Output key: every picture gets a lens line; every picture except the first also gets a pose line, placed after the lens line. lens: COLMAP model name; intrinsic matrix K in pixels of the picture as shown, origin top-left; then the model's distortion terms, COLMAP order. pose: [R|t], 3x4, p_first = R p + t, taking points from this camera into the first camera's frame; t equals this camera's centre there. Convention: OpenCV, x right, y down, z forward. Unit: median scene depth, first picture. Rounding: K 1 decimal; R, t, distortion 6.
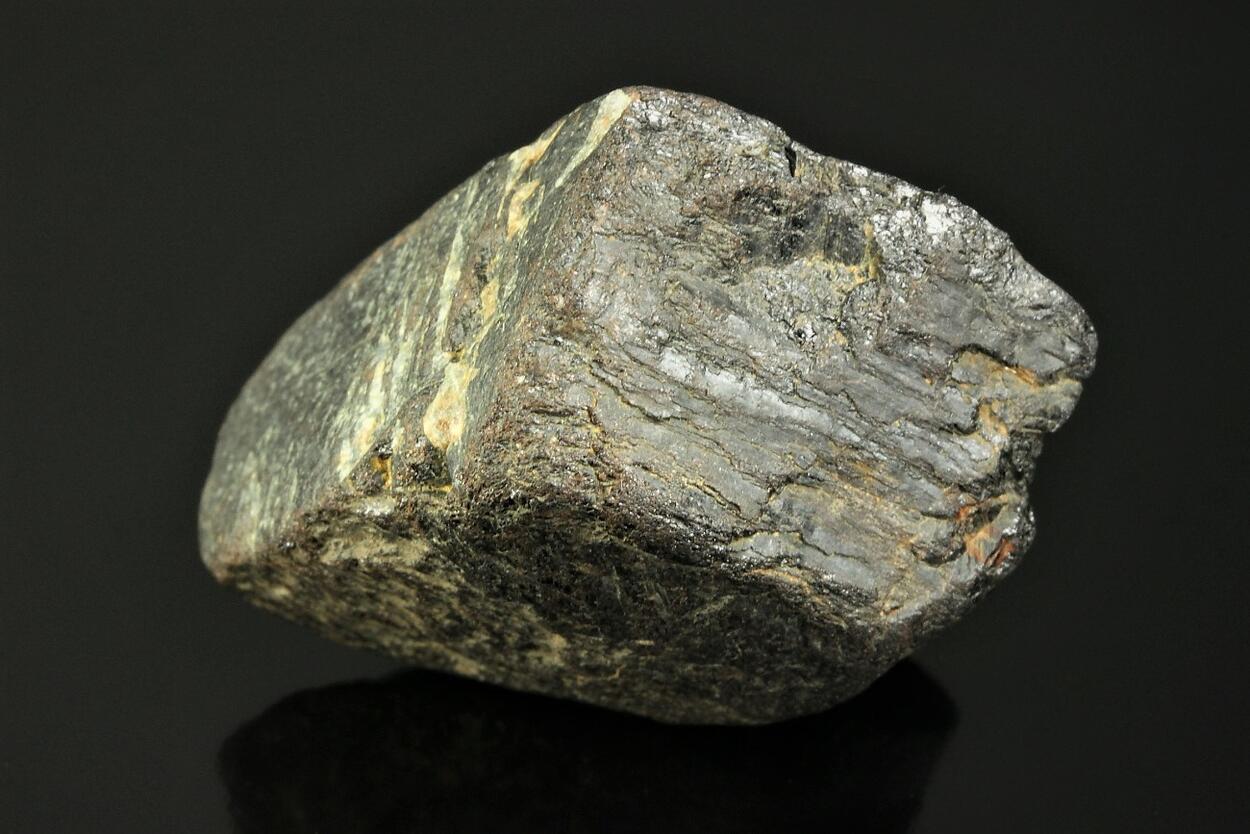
lens RADIAL K [[3512.1, 0, 625.0], [0, 3512.1, 417.0], [0, 0, 1]] dist [0.013242, 0.042972]
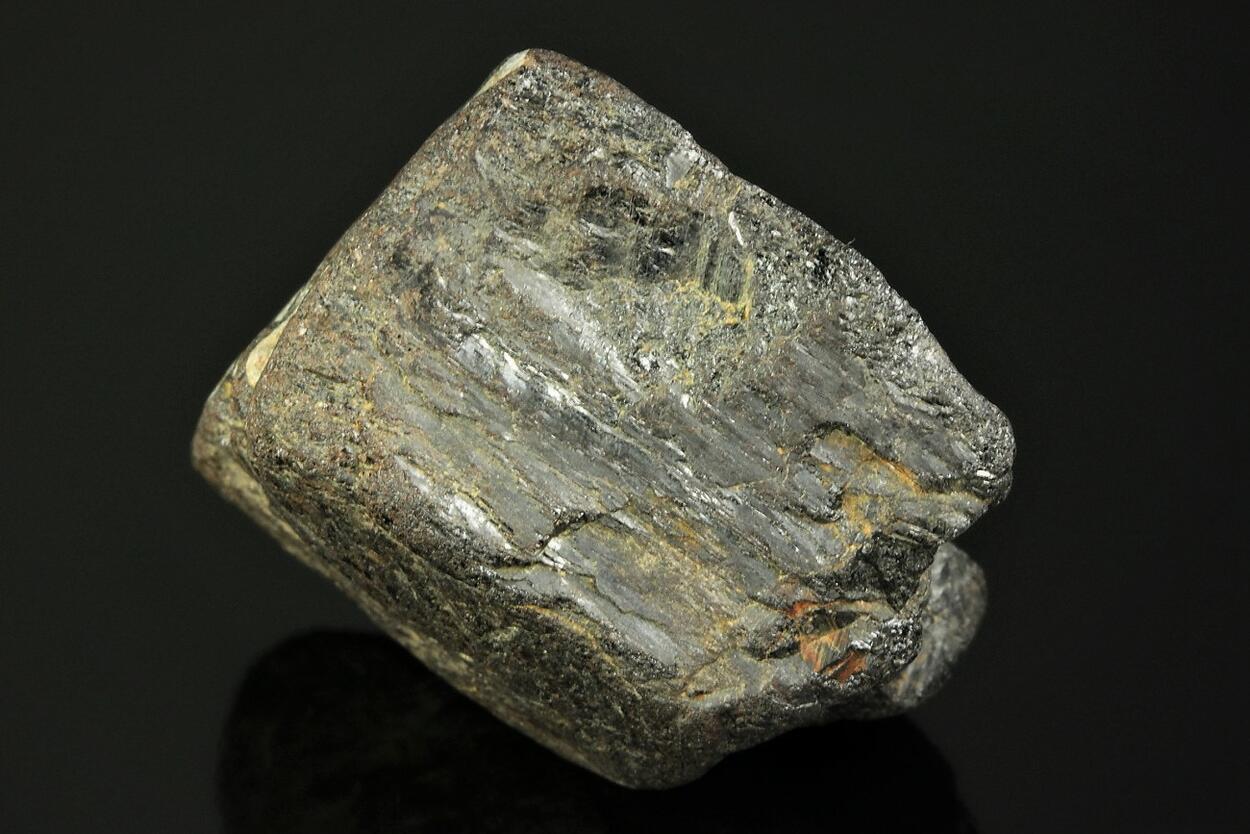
lens RADIAL K [[3512.1, 0, 625.0], [0, 3512.1, 417.0], [0, 0, 1]] dist [0.013242, 0.042972]
pose [[0.917511, 0.247077, -0.311650, 0.320565], [-0.244719, 0.968439, 0.047319, -0.050274], [0.313506, 0.032852, 0.949018, 0.155181]]
